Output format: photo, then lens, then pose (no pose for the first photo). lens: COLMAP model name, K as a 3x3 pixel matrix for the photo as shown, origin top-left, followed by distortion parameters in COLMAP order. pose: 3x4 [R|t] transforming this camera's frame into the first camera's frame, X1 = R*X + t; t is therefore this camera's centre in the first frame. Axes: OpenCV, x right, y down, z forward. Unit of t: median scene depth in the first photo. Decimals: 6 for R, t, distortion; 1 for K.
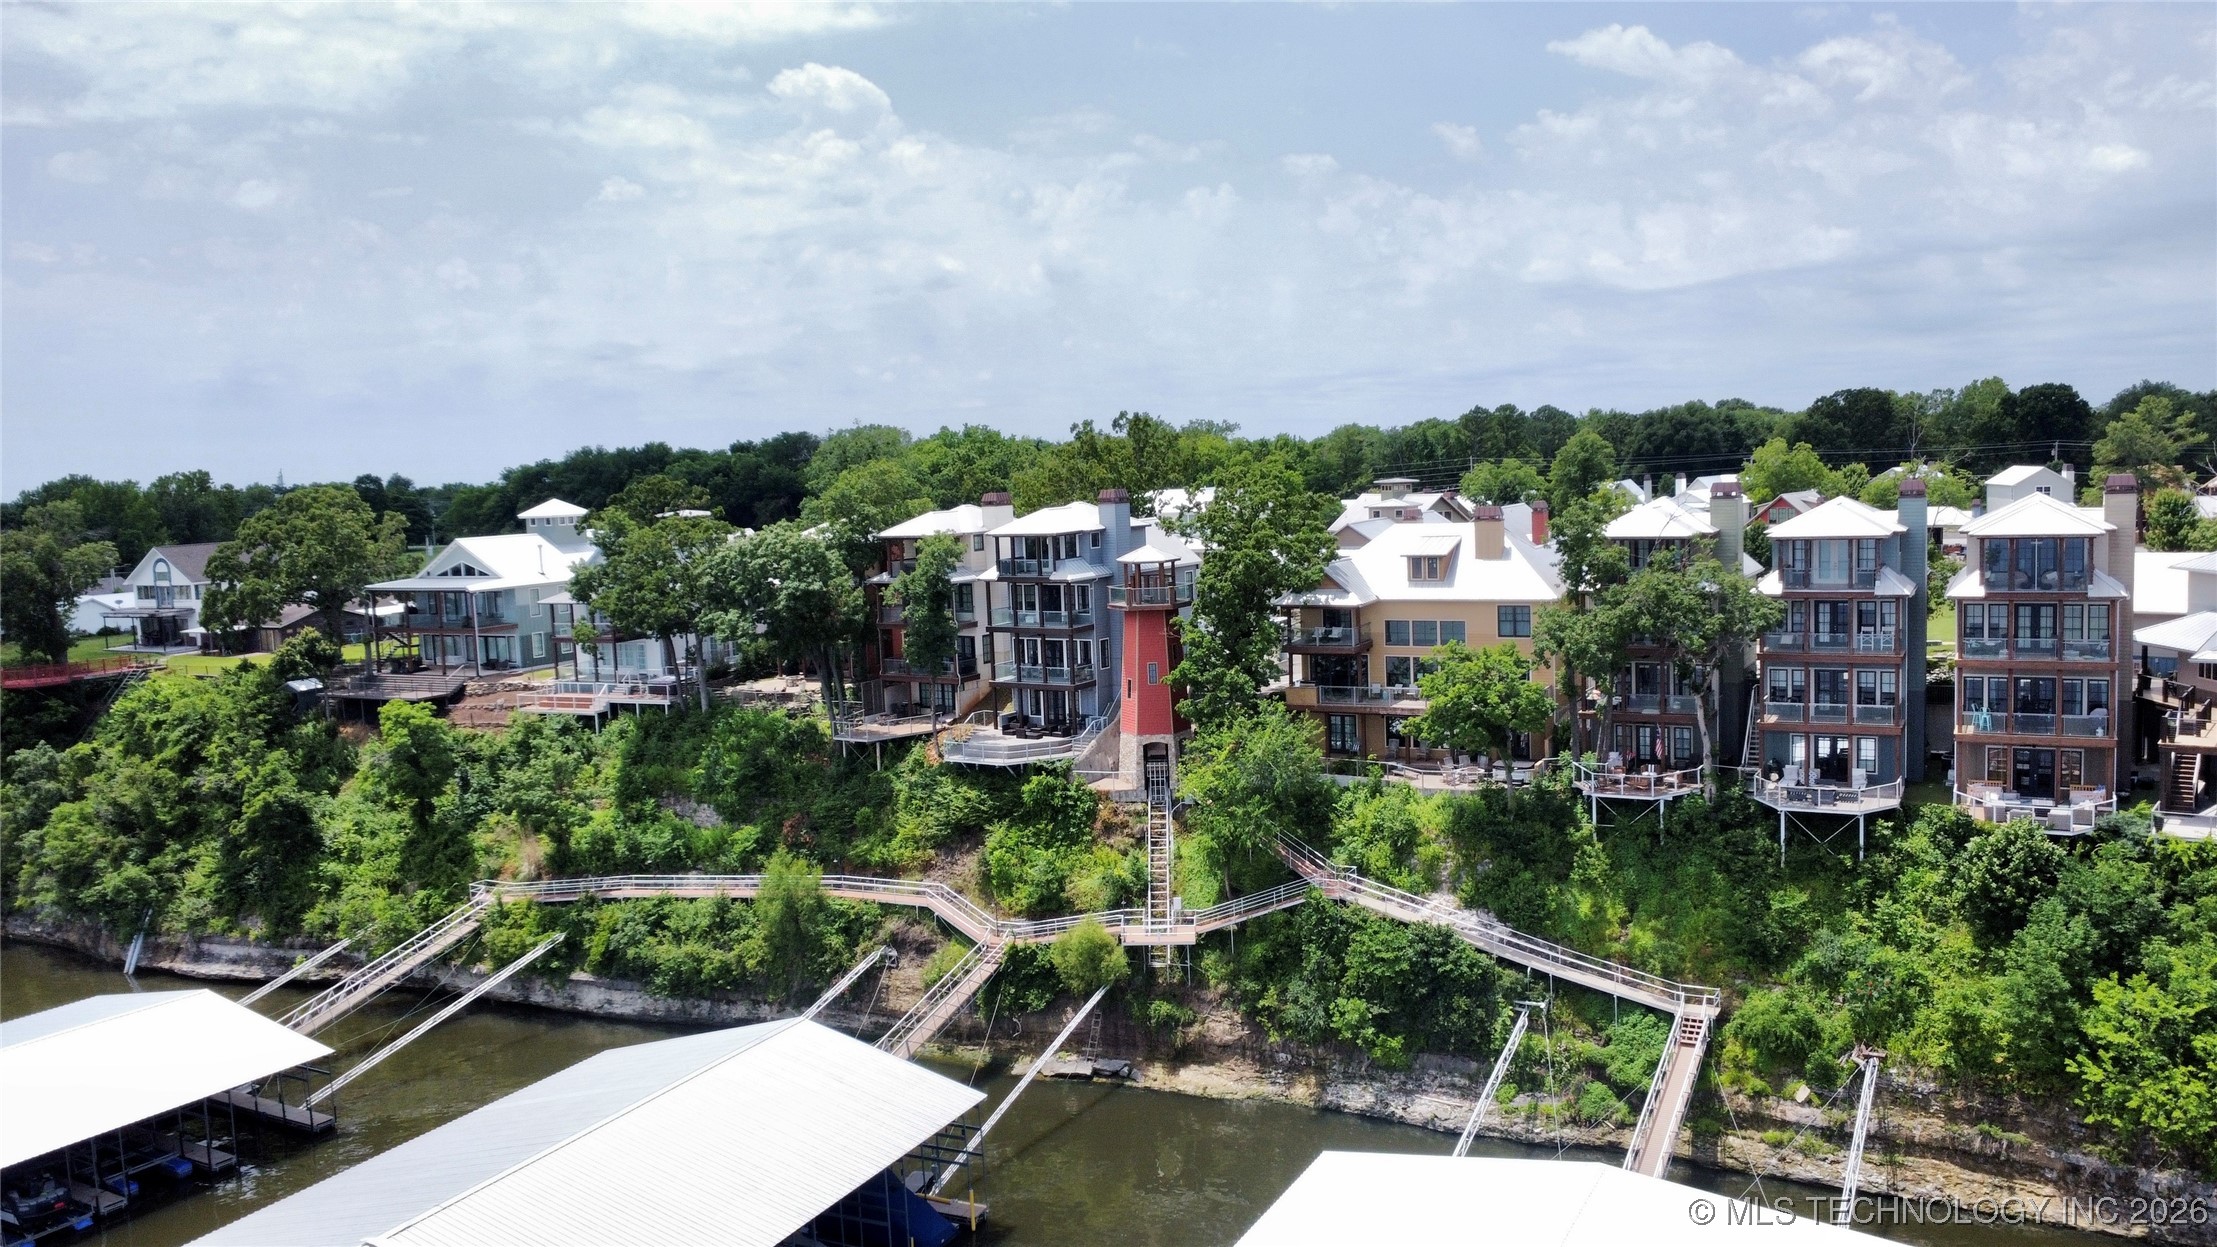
lens RADIAL K [[1661.8, 0, 1108.5], [0, 1661.8, 623.5], [0, 0, 1]] dist [-0.007136, 0.000797]
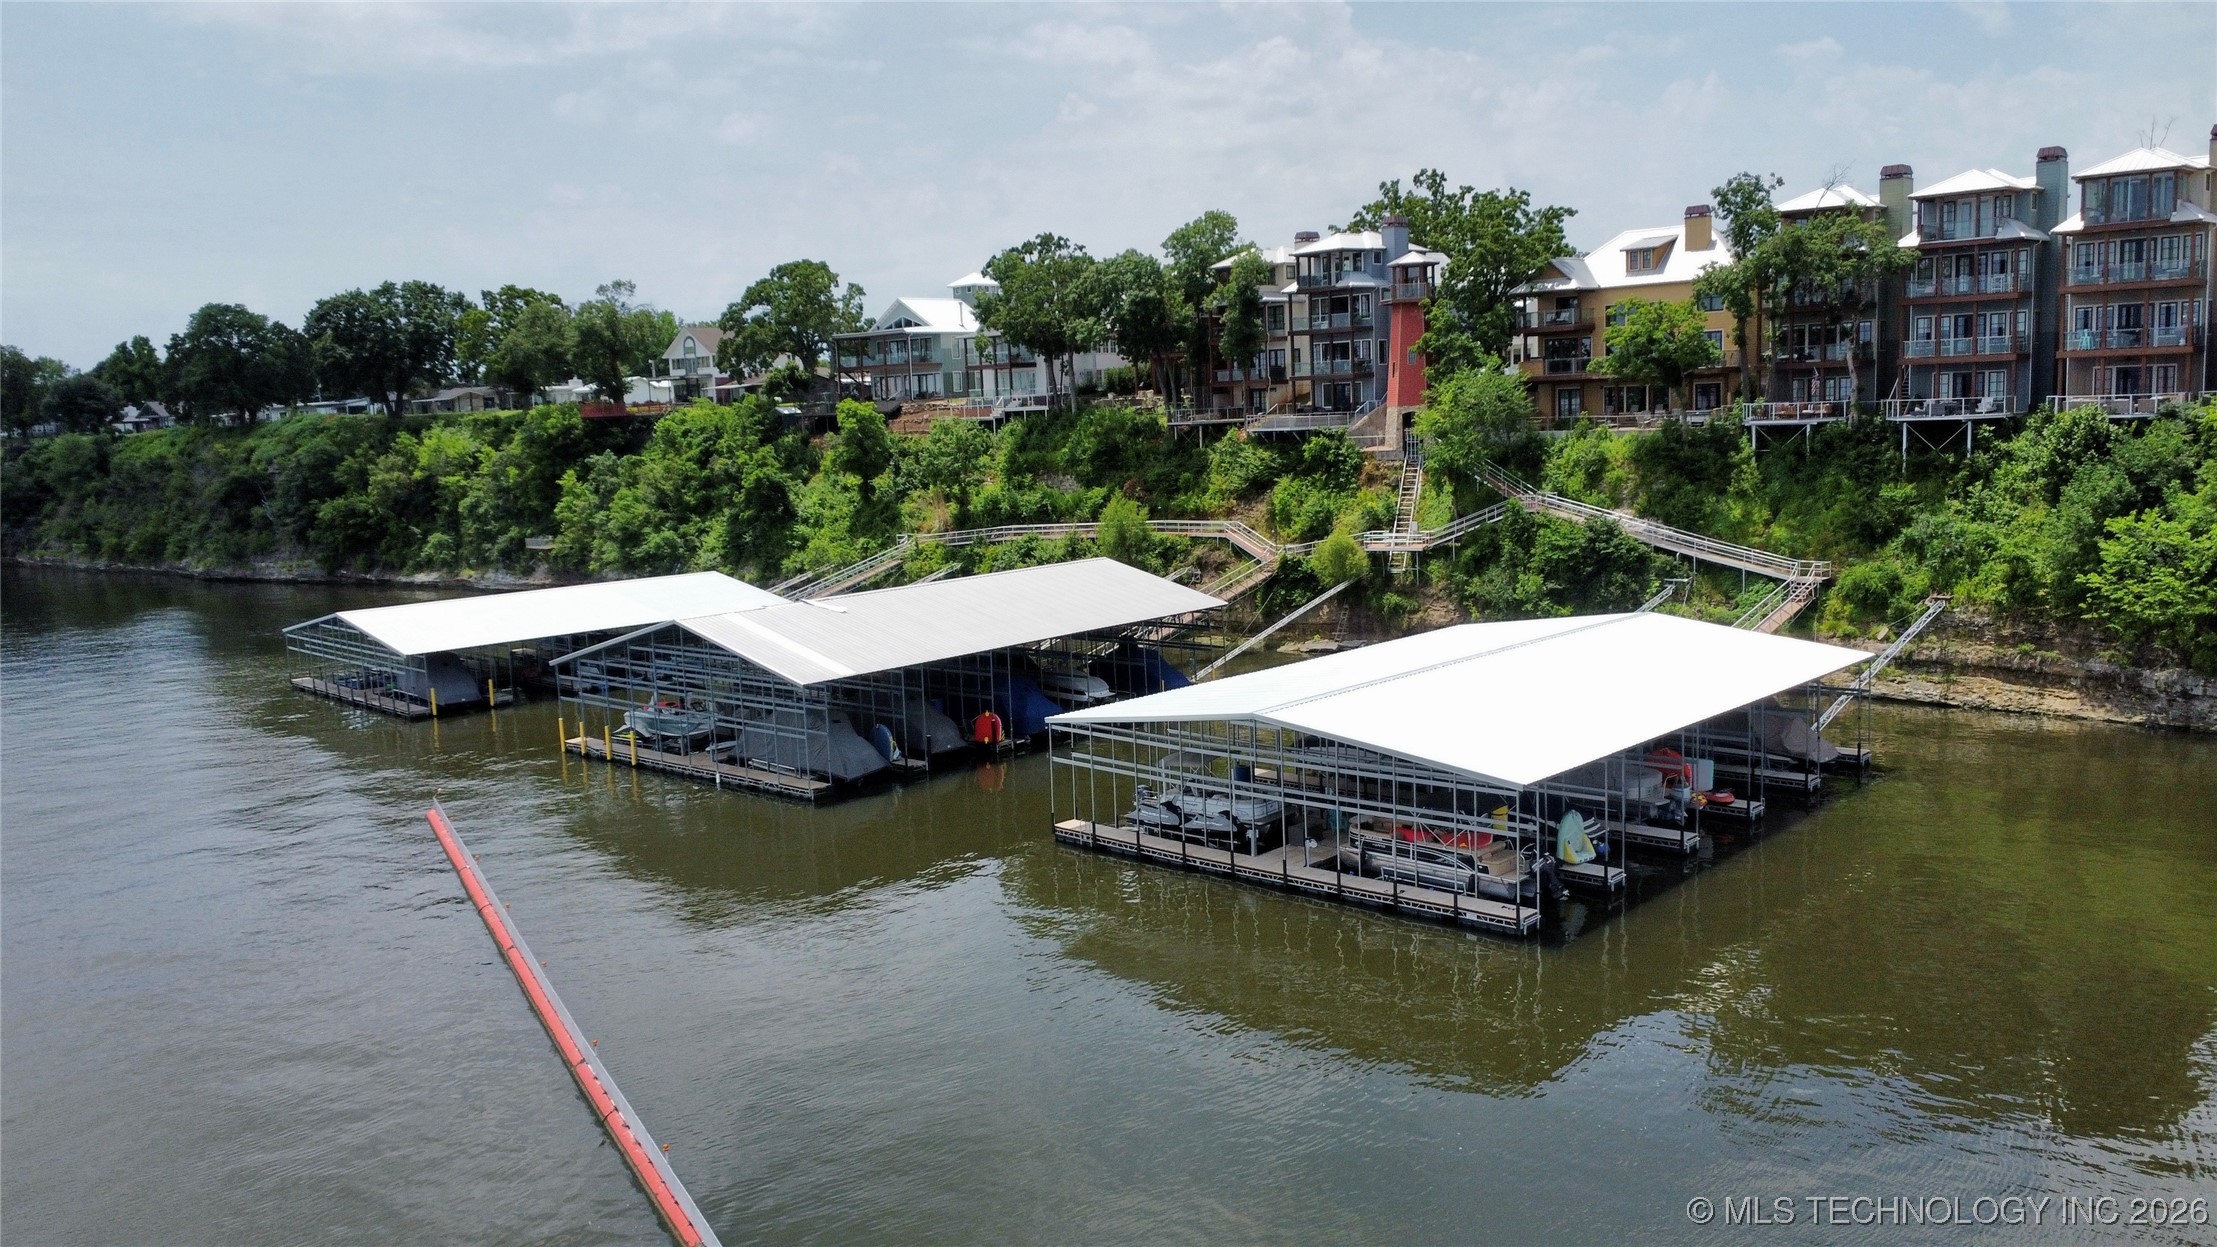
lens RADIAL K [[1661.8, 0, 1108.5], [0, 1661.8, 623.5], [0, 0, 1]] dist [-0.007136, 0.000797]
pose [[0.963609, 0.037846, -0.264621, 0.140244], [-0.025833, 0.998478, 0.048735, 0.170580], [0.266063, -0.040125, 0.963120, -0.250000]]
